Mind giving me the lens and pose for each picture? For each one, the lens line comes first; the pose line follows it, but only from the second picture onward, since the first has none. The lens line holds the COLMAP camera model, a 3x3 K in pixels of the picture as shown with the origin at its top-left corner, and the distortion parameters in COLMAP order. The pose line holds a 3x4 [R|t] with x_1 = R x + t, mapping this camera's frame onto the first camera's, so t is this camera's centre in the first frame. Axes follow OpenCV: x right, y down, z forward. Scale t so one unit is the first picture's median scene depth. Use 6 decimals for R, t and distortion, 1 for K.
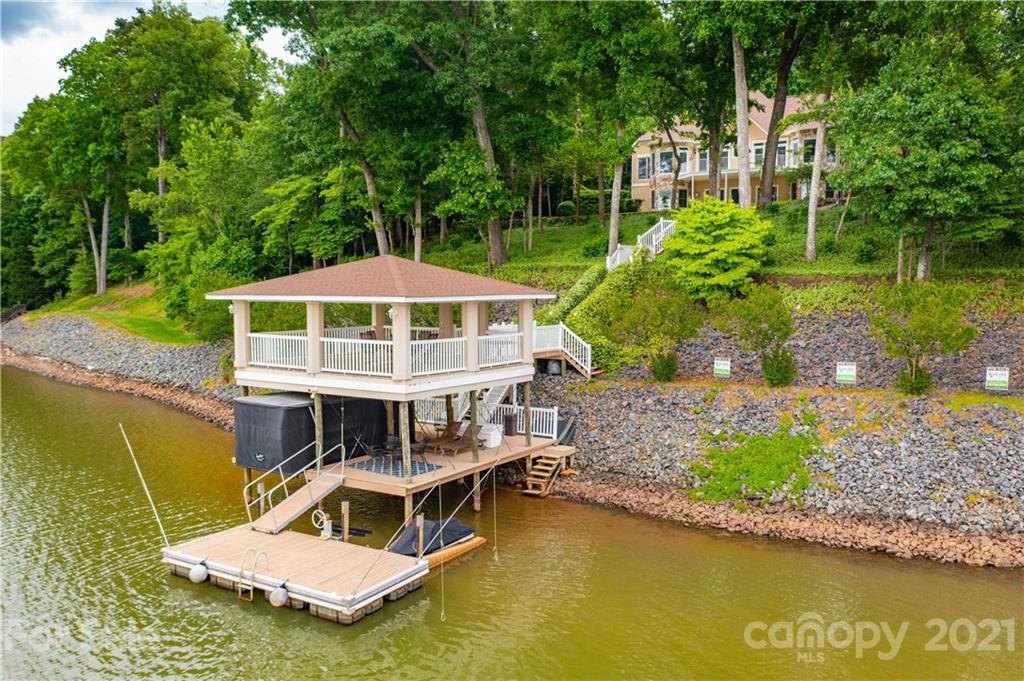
lens RADIAL K [[797.8, 0, 512.0], [0, 797.8, 340.5], [0, 0, 1]] dist [0.002578, 0.003967]
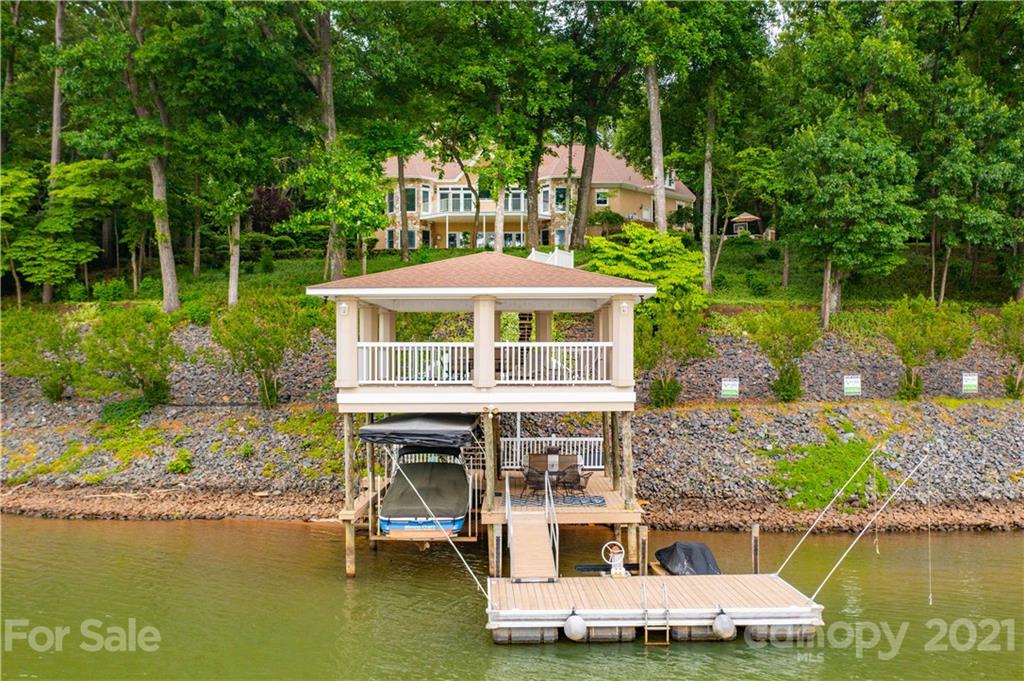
lens RADIAL K [[917.4, 0, 512.0], [0, 917.4, 340.5], [0, 0, 1]] dist [-0.002107, -0.005886]
pose [[0.846522, 0.007361, 0.532302, -0.608143], [0.042864, 0.995715, -0.081936, 0.059975], [-0.530625, 0.092178, 0.842580, 0.185421]]
